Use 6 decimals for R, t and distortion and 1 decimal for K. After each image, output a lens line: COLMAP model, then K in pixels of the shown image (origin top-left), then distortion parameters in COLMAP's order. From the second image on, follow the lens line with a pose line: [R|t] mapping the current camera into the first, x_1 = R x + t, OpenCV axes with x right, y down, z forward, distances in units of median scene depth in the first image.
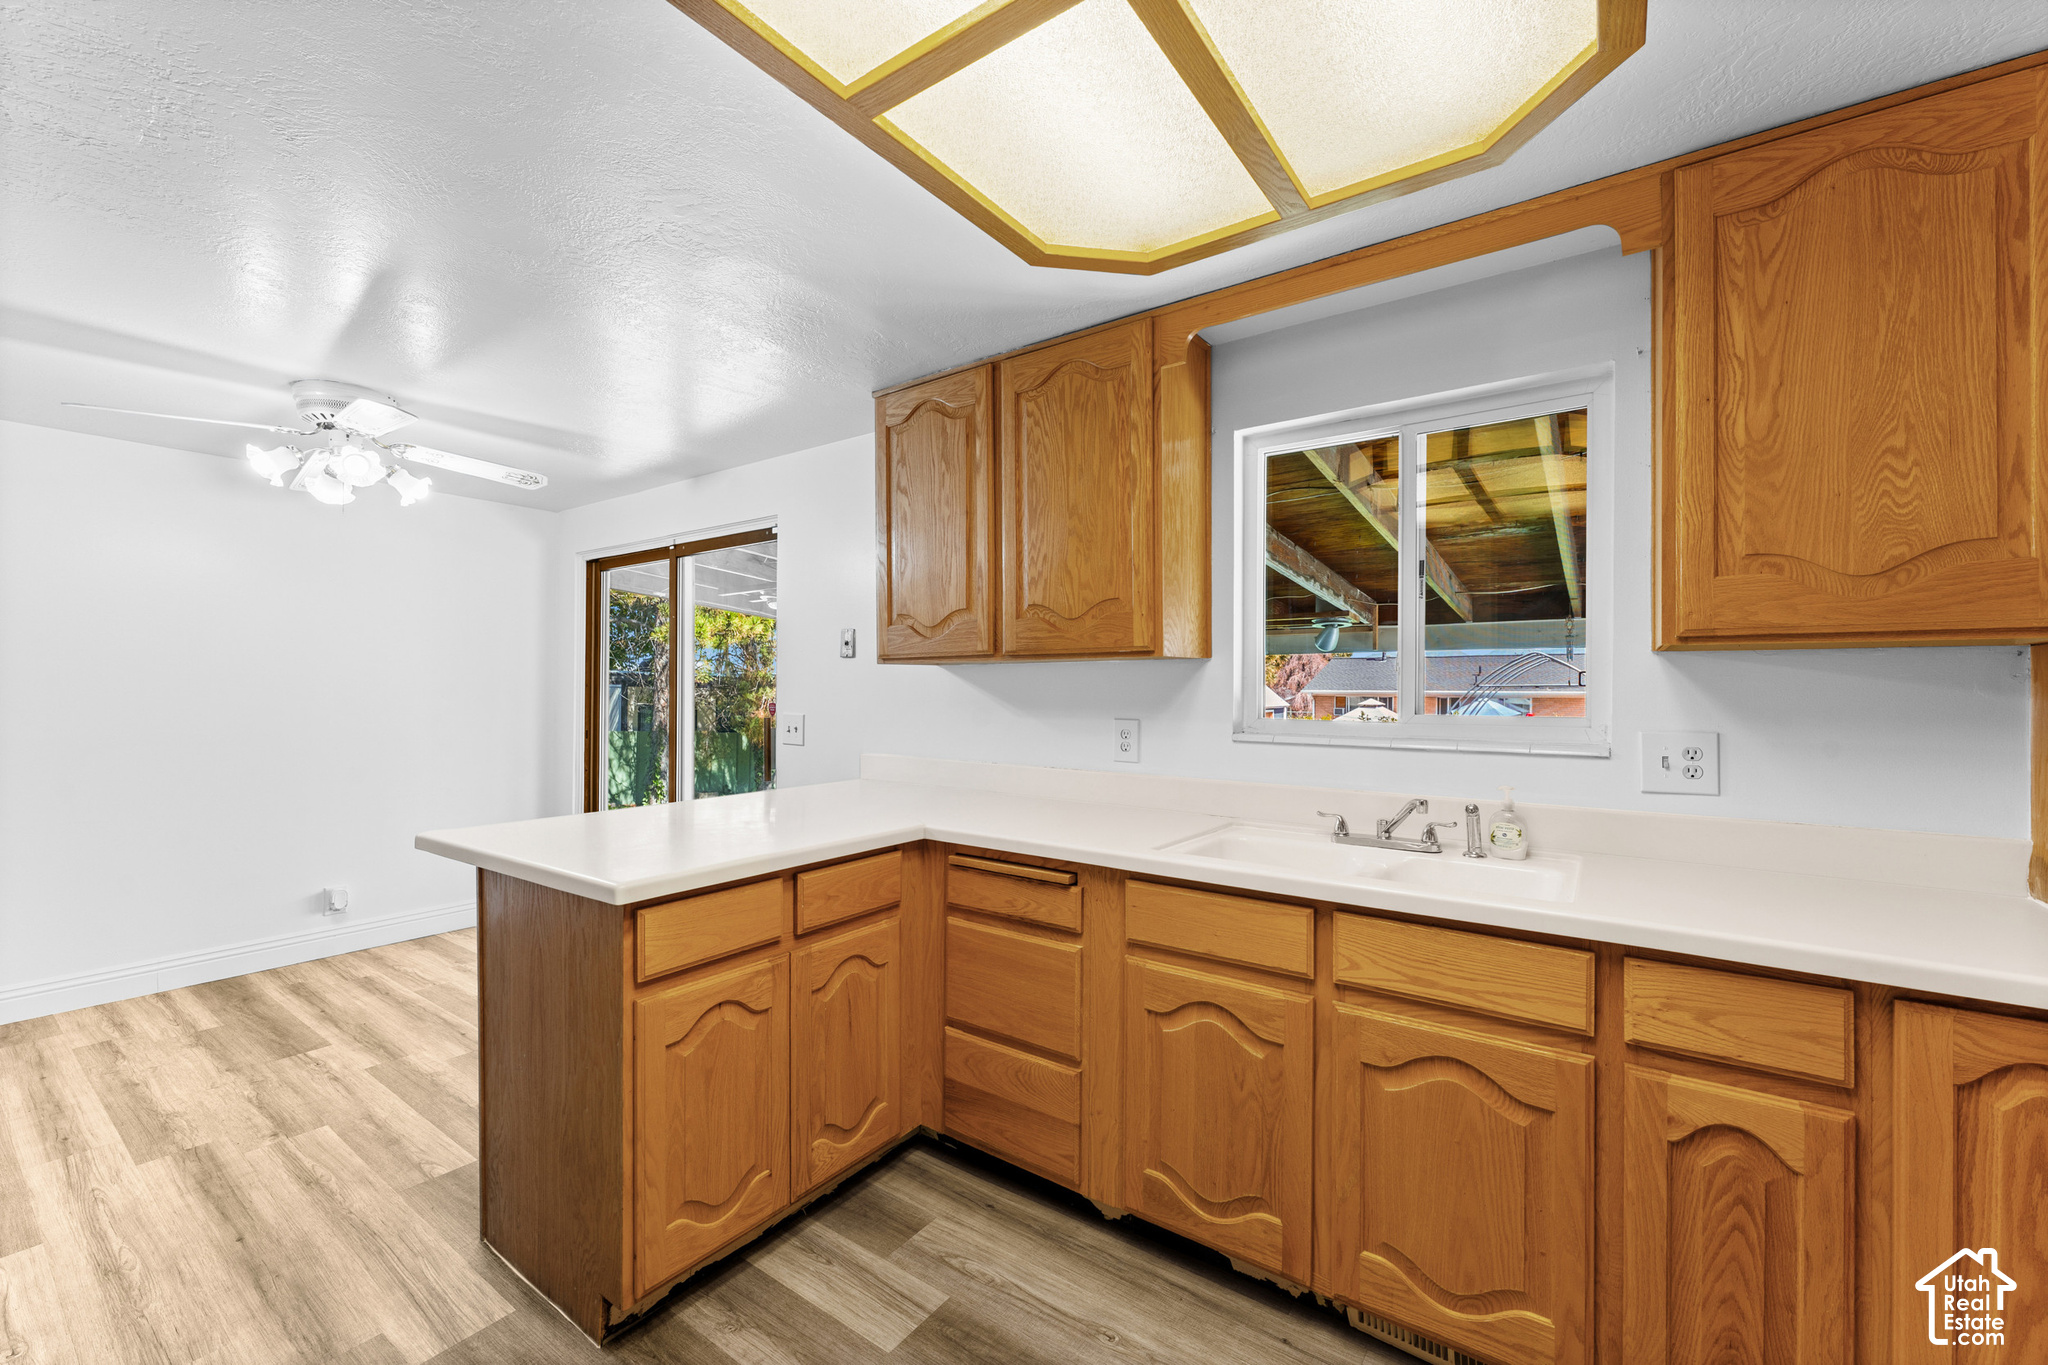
lens RADIAL K [[819.7, 0, 1029.8], [0, 819.7, 690.2], [0, 0, 1]] dist [-0.000284, -0.000517]
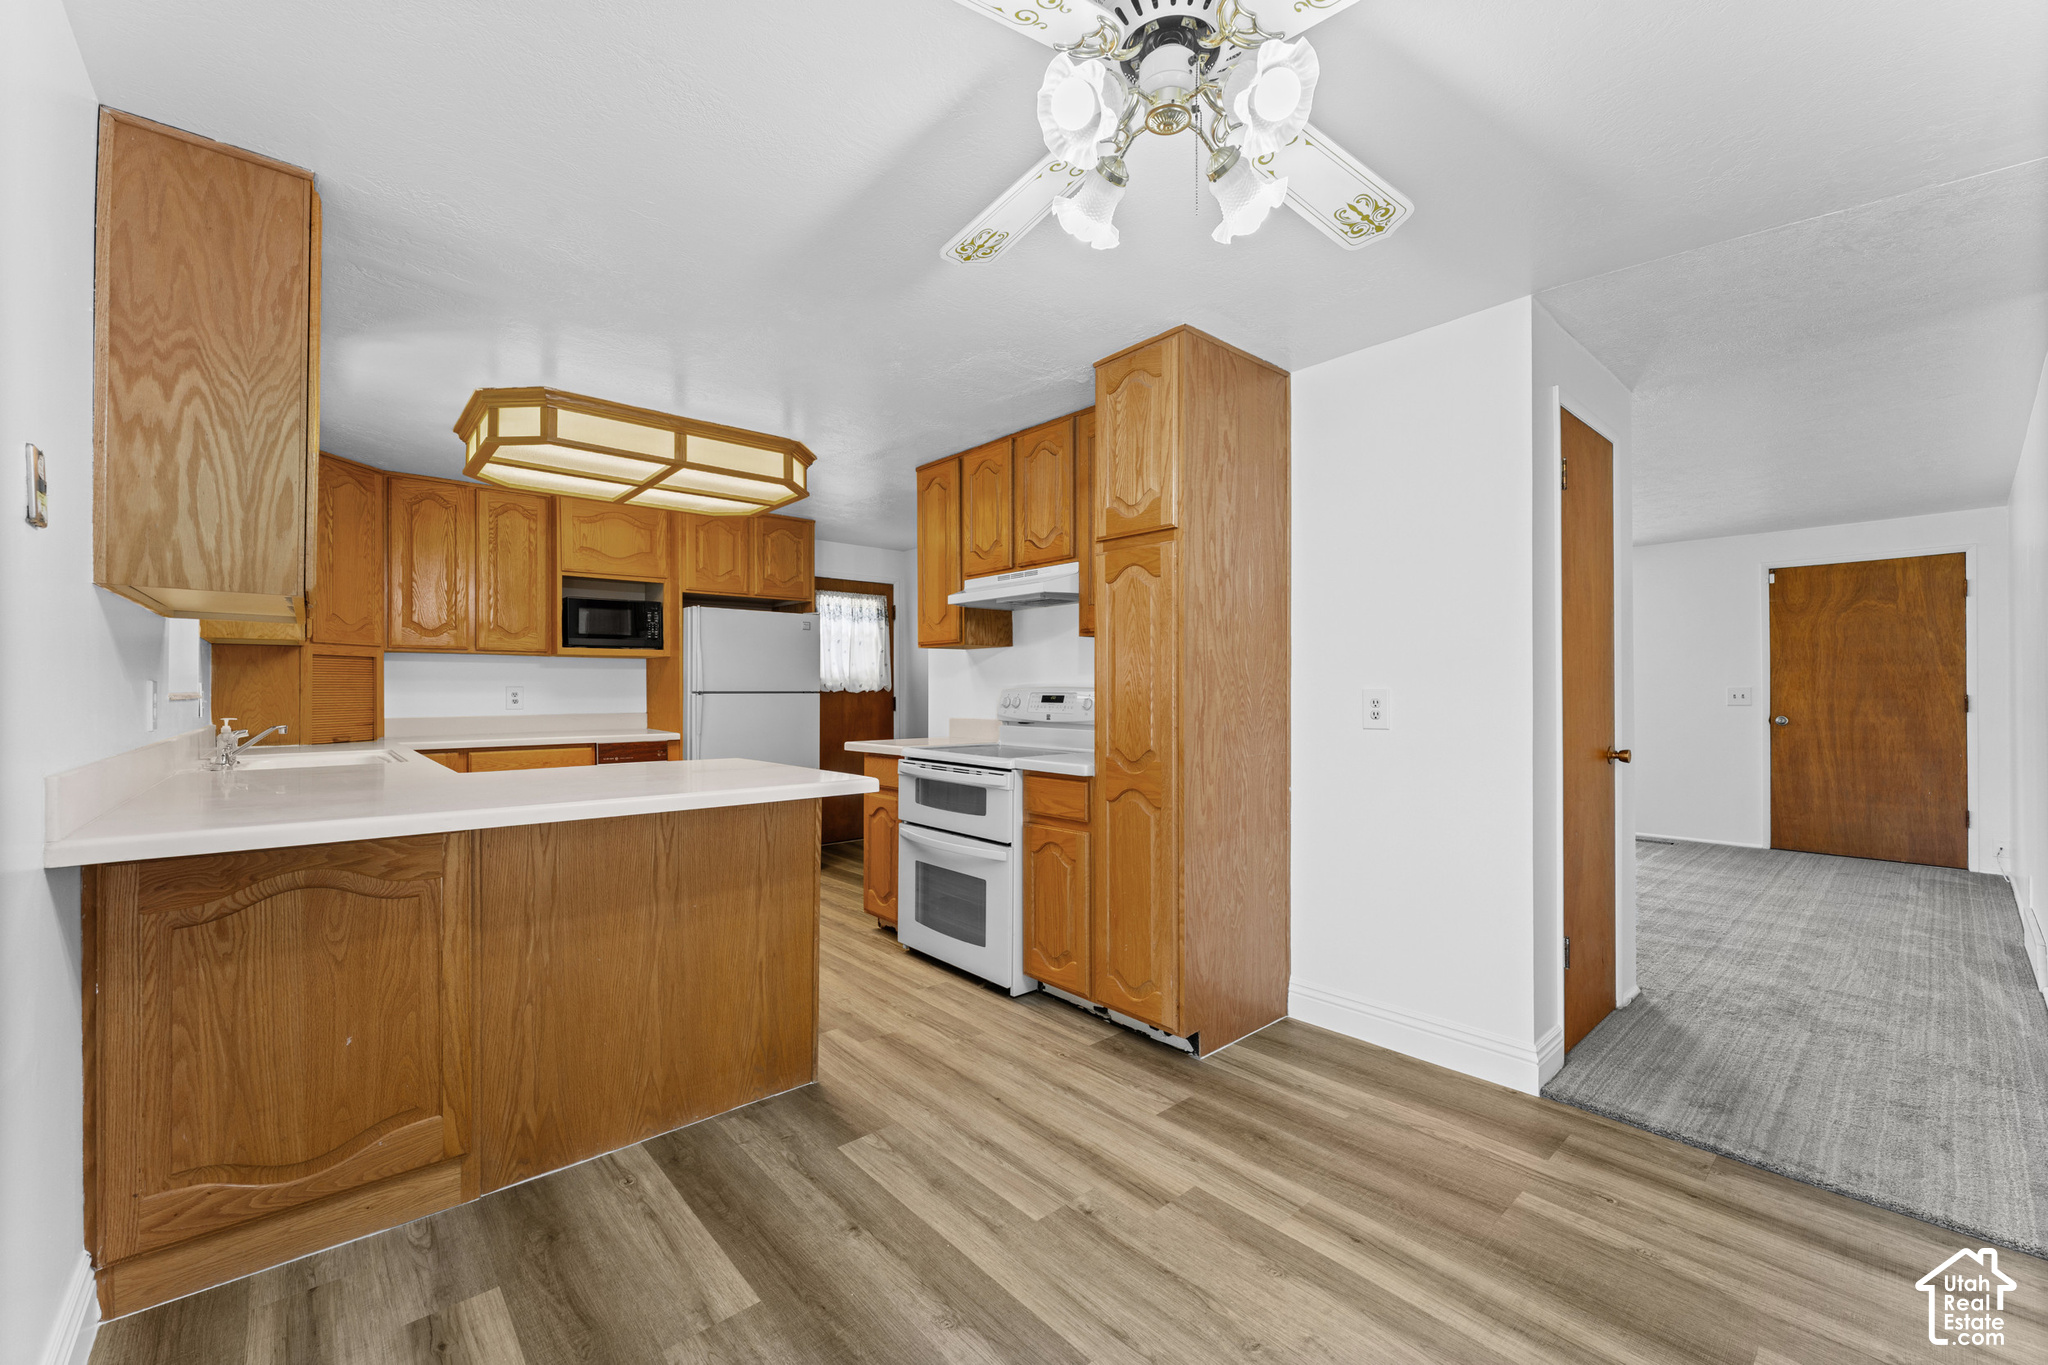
lens RADIAL K [[819.7, 0, 1020.7], [0, 819.7, 696.9], [0, 0, 1]] dist [-0.000284, -0.000517]
pose [[-0.971934, -0.000366, 0.235255, -1.121322], [0.003029, 0.999896, 0.014071, 0.049297], [-0.235235, 0.014389, -0.971832, 1.892700]]
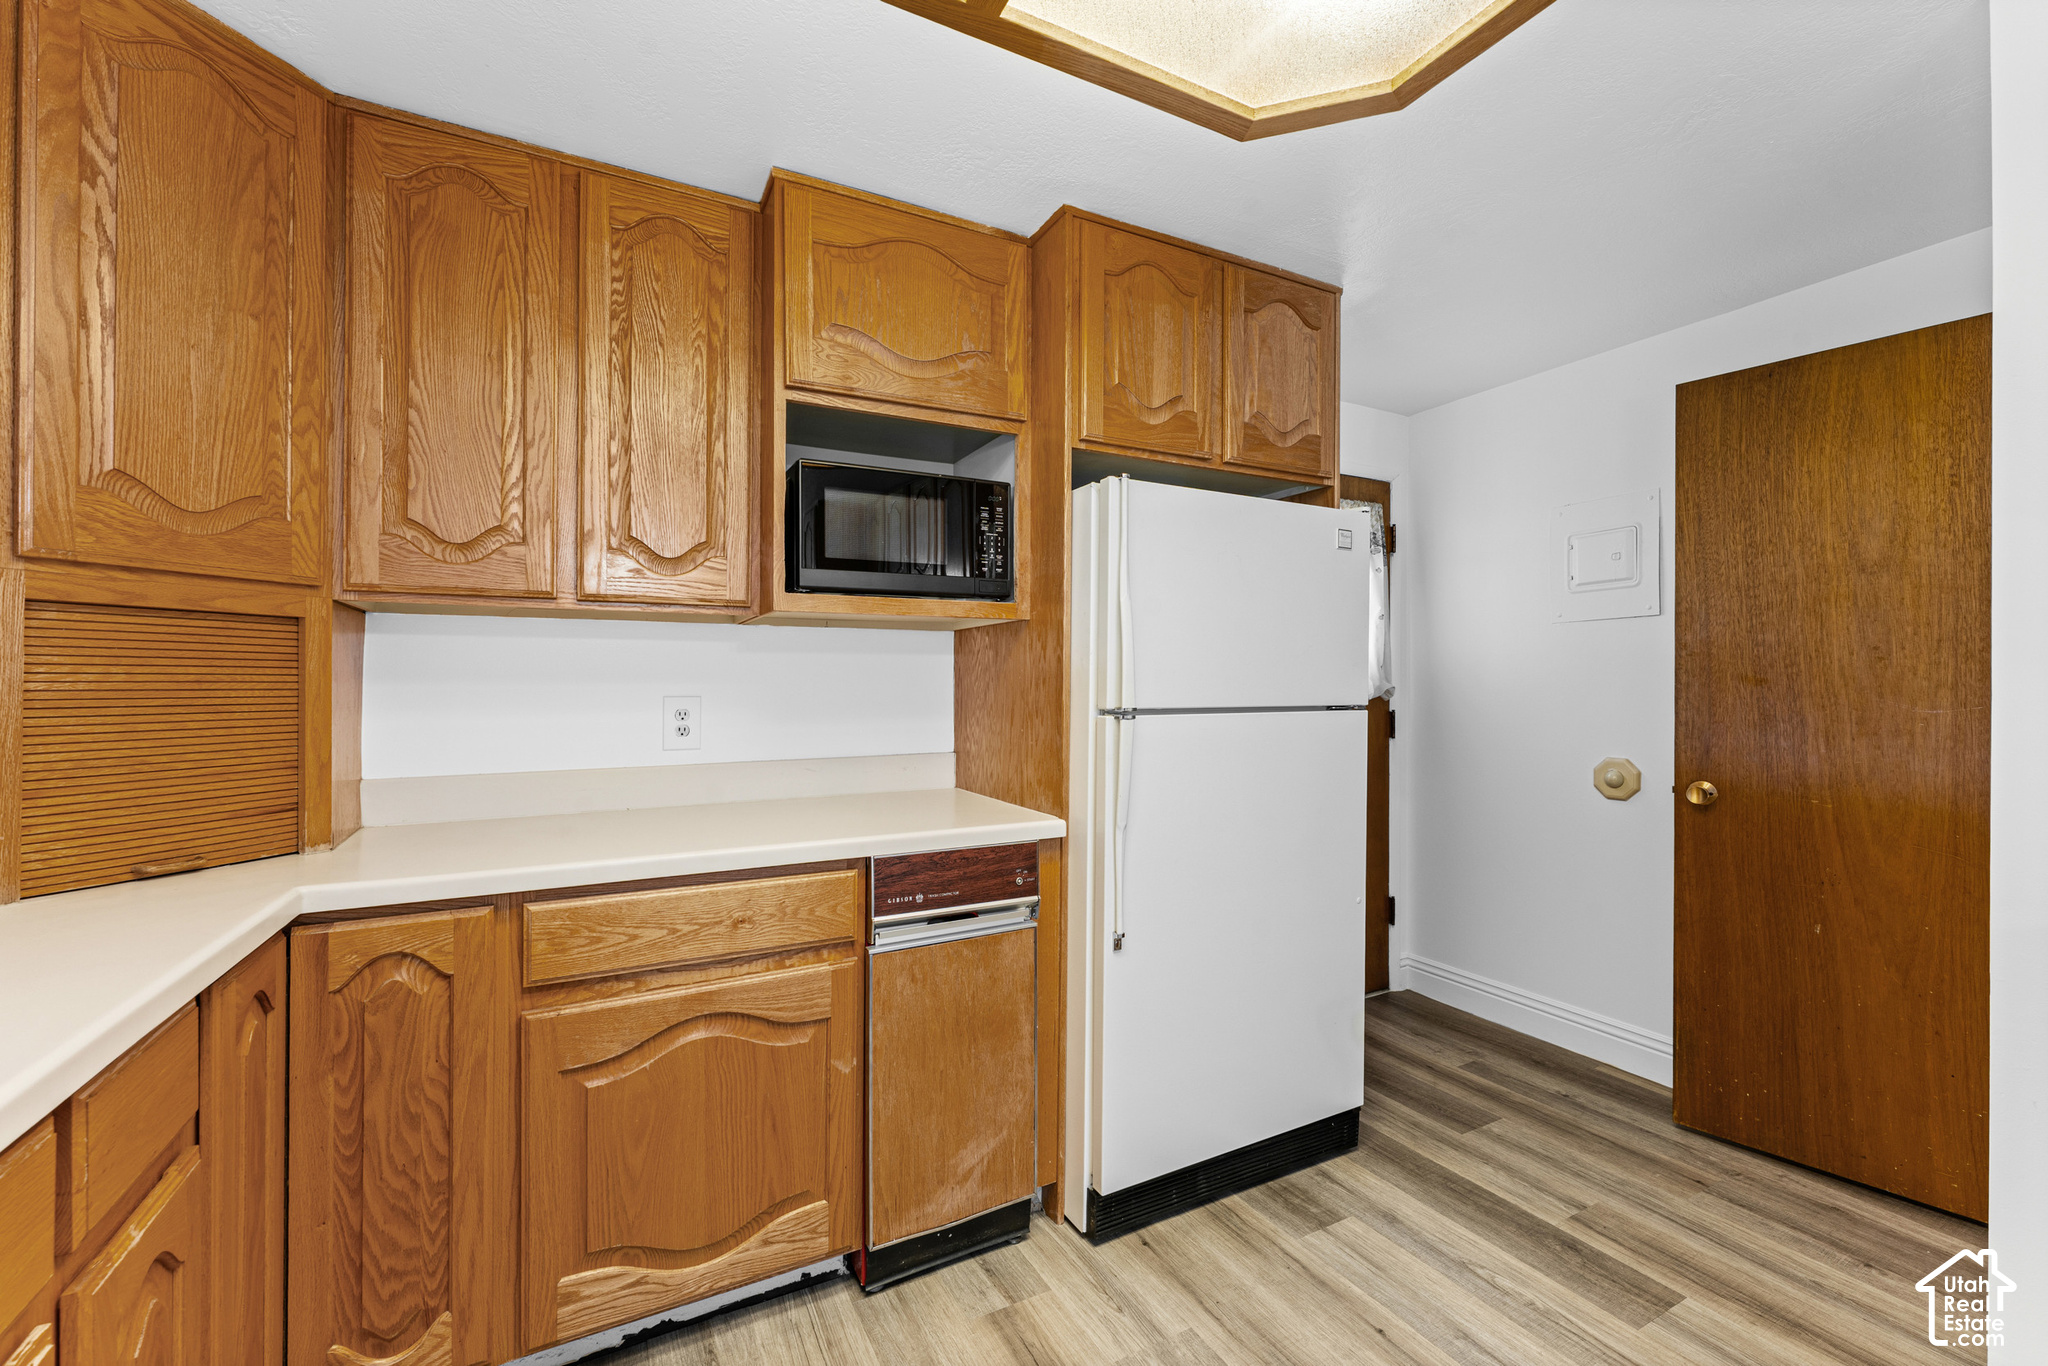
lens RADIAL K [[819.7, 0, 1012.6], [0, 819.7, 675.2], [0, 0, 1]] dist [-0.000284, -0.000517]
pose [[-0.891348, 0.007619, 0.453256, -0.036049], [0.005098, 0.999964, -0.006783, 0.034360], [-0.453291, -0.003735, -0.891355, 0.728359]]
